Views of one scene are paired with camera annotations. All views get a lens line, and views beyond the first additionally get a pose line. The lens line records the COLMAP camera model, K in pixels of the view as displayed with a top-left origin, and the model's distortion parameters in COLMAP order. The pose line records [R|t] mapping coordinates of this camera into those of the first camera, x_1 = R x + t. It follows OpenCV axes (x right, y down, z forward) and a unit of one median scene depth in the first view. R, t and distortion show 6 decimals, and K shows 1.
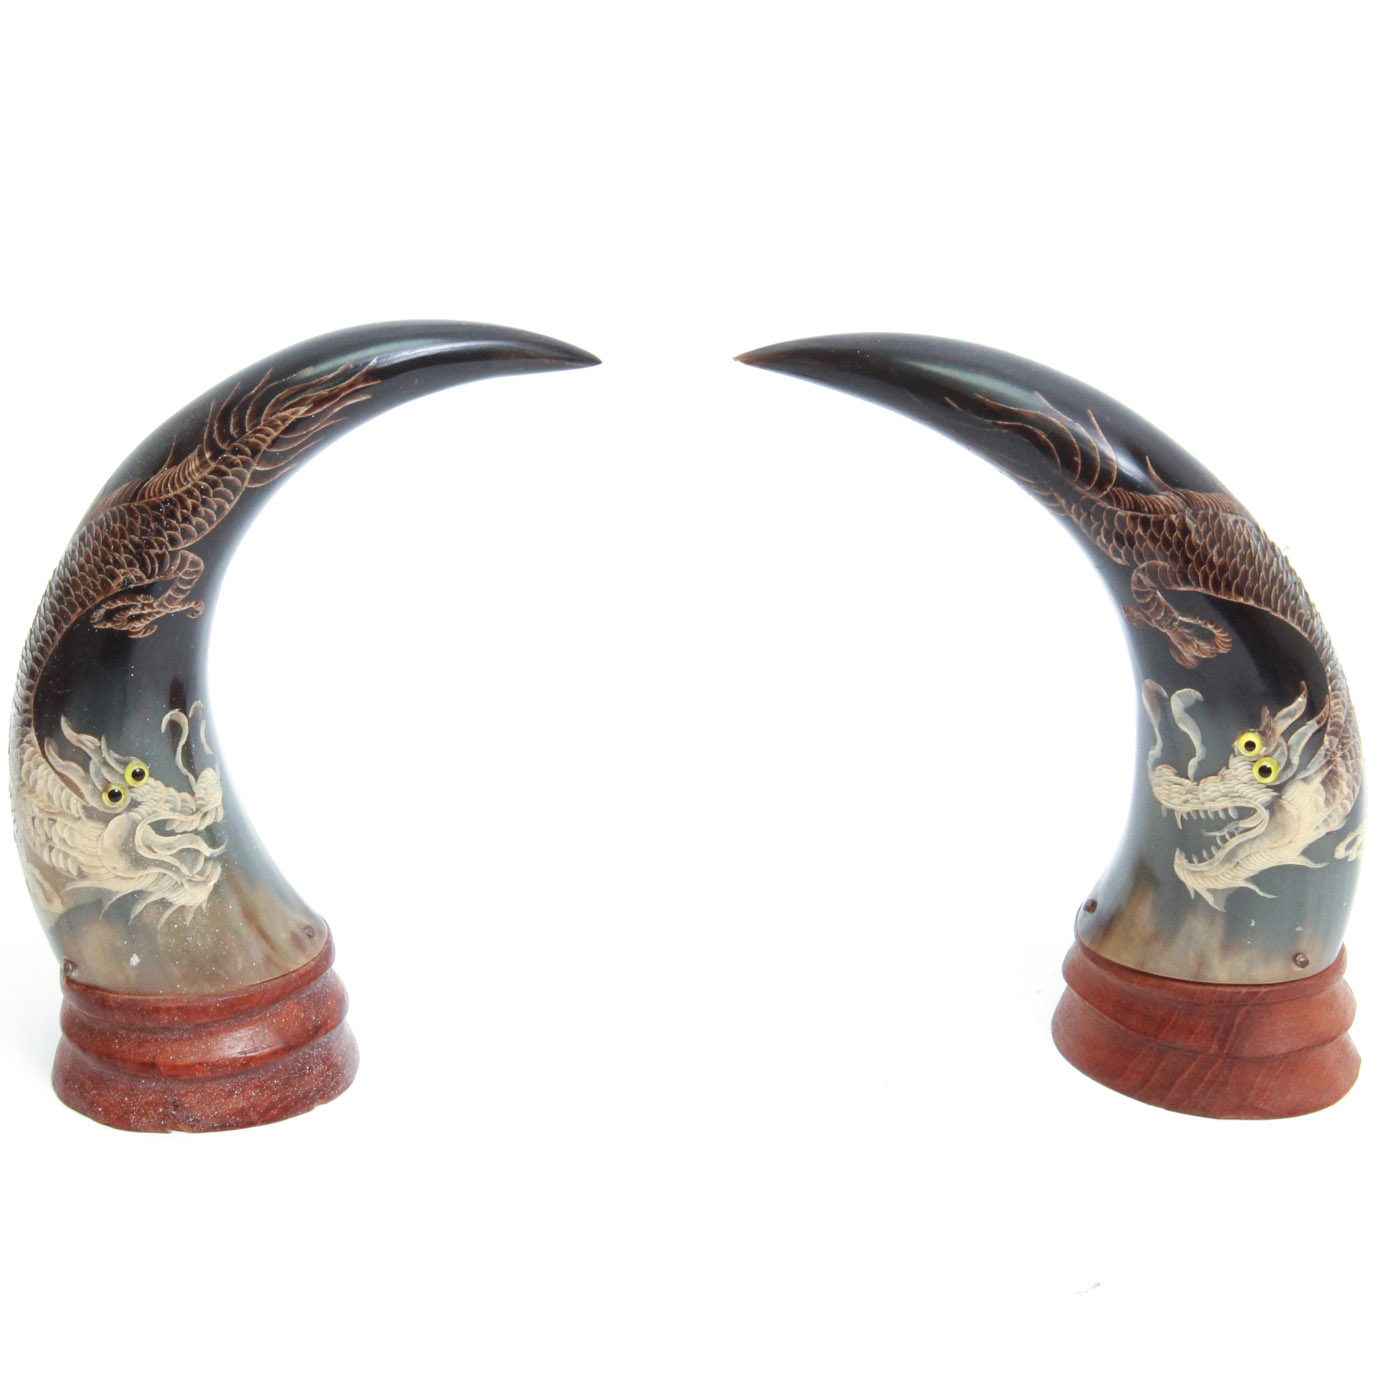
lens RADIAL K [[6116.7, 0, 692.3], [0, 6116.7, 702.2], [0, 0, 1]] dist [0.578421, 0.000000]
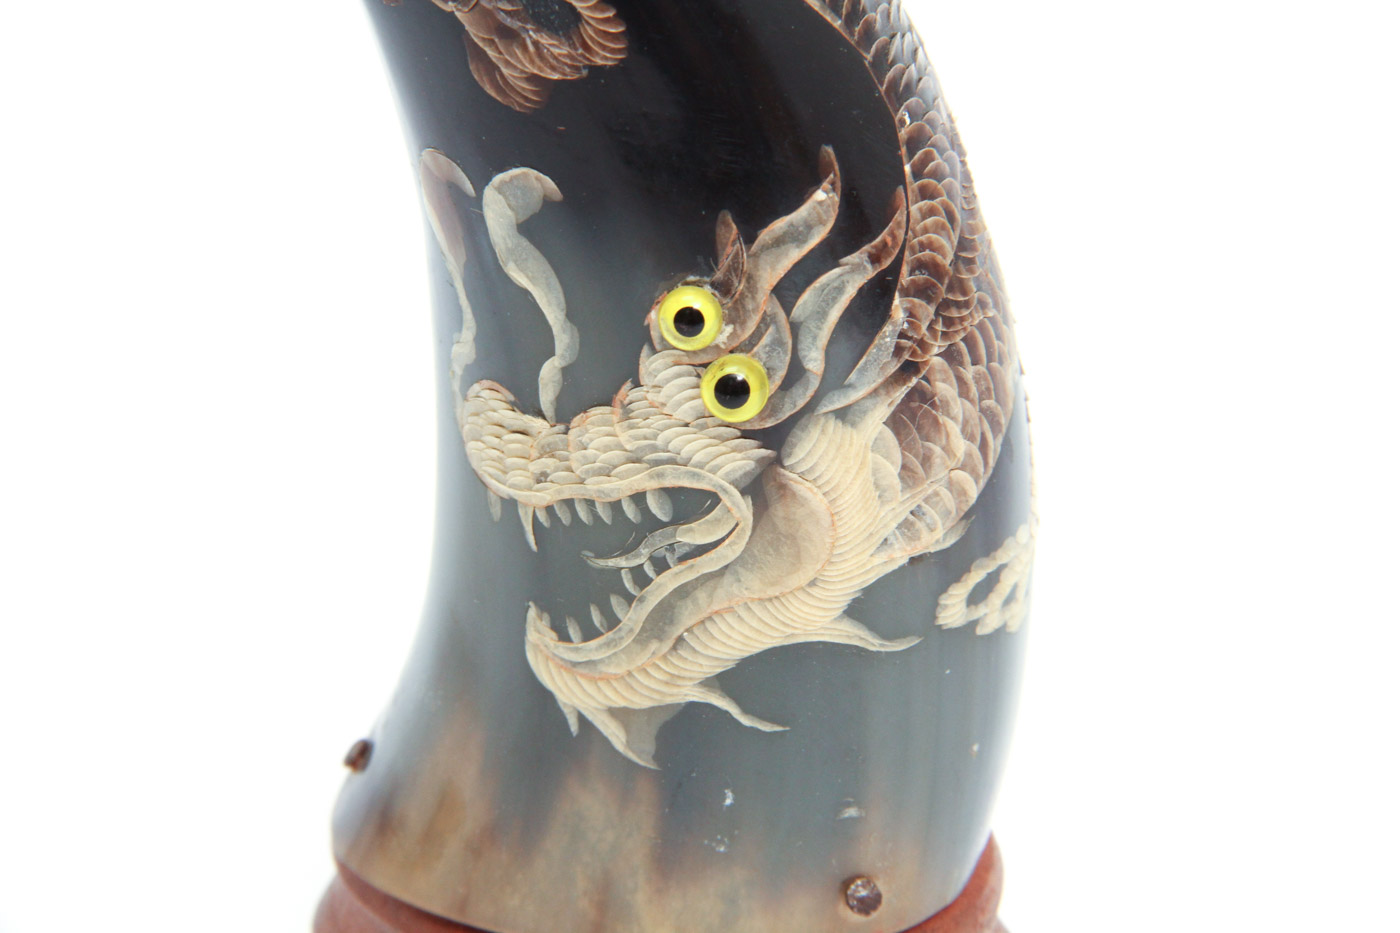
lens RADIAL K [[7414.5, 0, 693.8], [0, 7414.5, 455.8], [0, 0, 1]] dist [0.817933, 0.000000]
pose [[0.999989, -0.003865, 0.002463, 0.088655], [0.003879, 0.999976, -0.005681, 0.017475], [-0.002441, 0.005691, 0.999981, 0.544665]]
